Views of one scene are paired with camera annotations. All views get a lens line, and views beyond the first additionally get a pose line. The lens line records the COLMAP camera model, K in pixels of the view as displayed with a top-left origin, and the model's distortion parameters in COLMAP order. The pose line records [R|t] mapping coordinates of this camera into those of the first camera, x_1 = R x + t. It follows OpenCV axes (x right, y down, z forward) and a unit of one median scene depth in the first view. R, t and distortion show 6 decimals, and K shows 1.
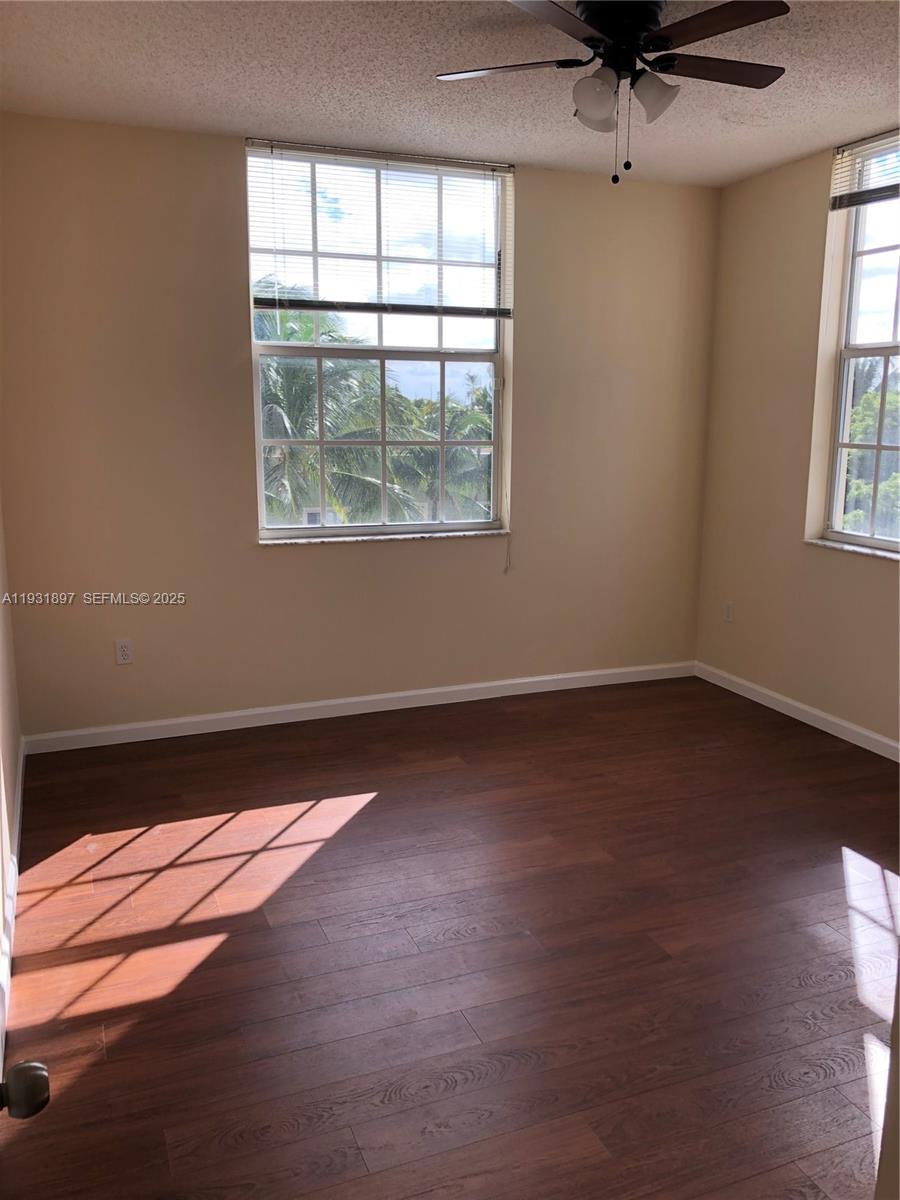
lens RADIAL K [[991.2, 0, 453.3], [0, 991.2, 605.8], [0, 0, 1]] dist [0.042132, -0.036697]
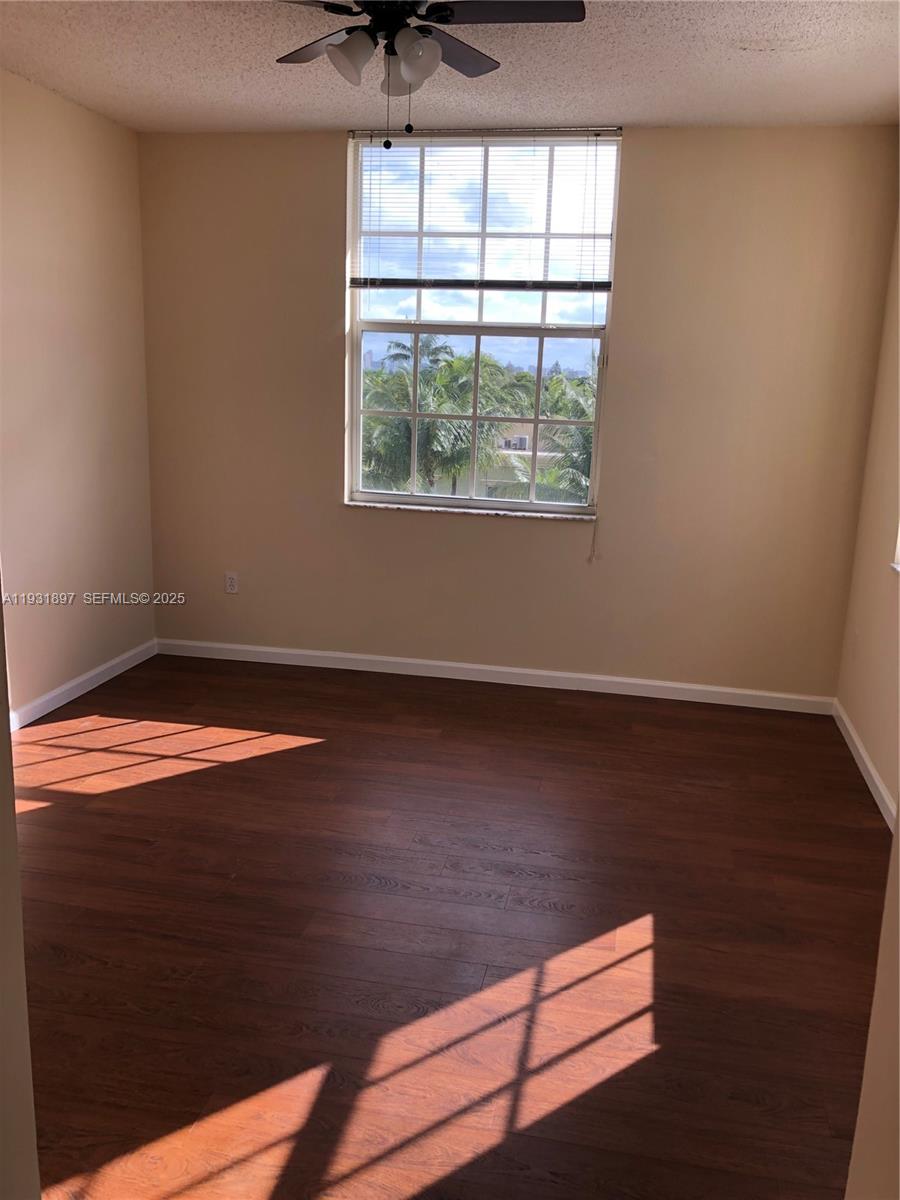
lens RADIAL K [[991.2, 0, 472.8], [0, 991.2, 602.9], [0, 0, 1]] dist [0.042132, -0.036697]
pose [[0.831044, 0.146959, -0.536441, 0.522544], [-0.138728, 0.988748, 0.055955, -0.034647], [0.538628, 0.027918, 0.842081, 0.153361]]
